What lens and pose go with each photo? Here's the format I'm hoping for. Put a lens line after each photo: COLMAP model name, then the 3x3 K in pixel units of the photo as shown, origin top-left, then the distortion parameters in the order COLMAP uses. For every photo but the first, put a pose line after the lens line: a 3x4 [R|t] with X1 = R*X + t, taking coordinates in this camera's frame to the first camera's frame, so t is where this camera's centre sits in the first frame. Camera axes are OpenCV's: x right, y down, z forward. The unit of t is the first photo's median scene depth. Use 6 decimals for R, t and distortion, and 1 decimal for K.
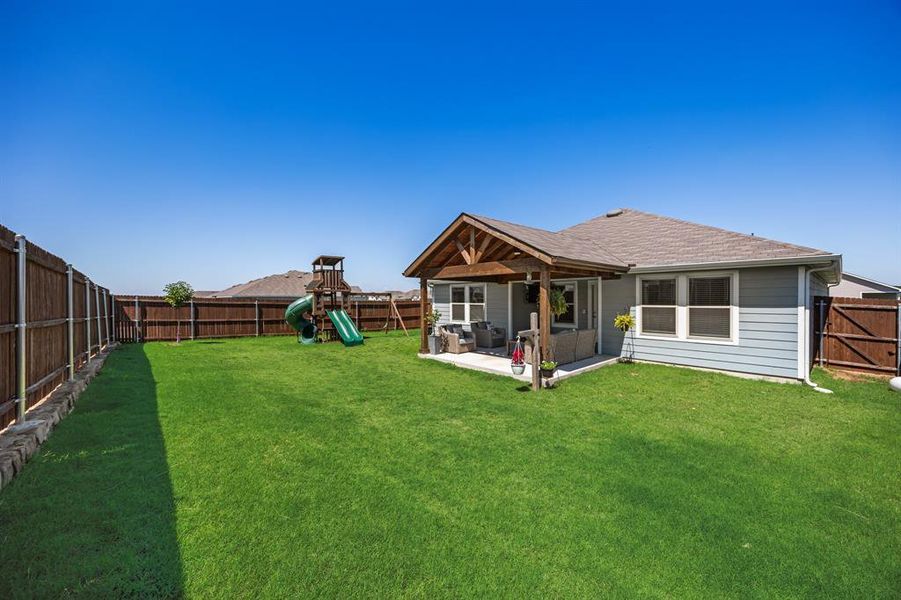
lens RADIAL K [[348.6, 0, 452.7], [0, 348.6, 296.9], [0, 0, 1]] dist [0.001344, -0.000025]
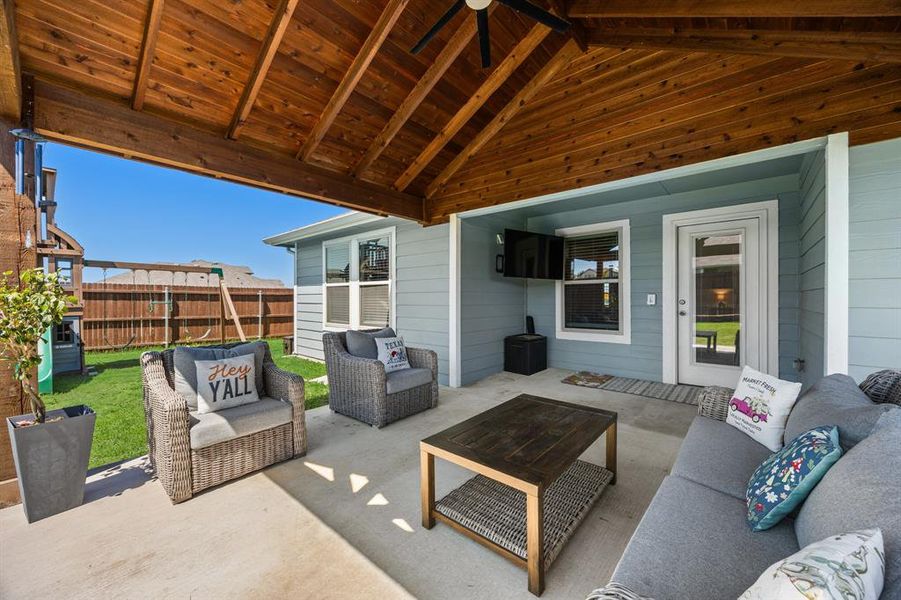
lens RADIAL K [[348.6, 0, 450.4], [0, 348.6, 298.0], [0, 0, 1]] dist [0.001344, -0.000025]
pose [[0.992589, 0.002074, 0.121501, 0.104662], [-0.002468, 0.999992, 0.003097, 0.035159], [-0.121493, -0.003374, 0.992587, 0.579160]]
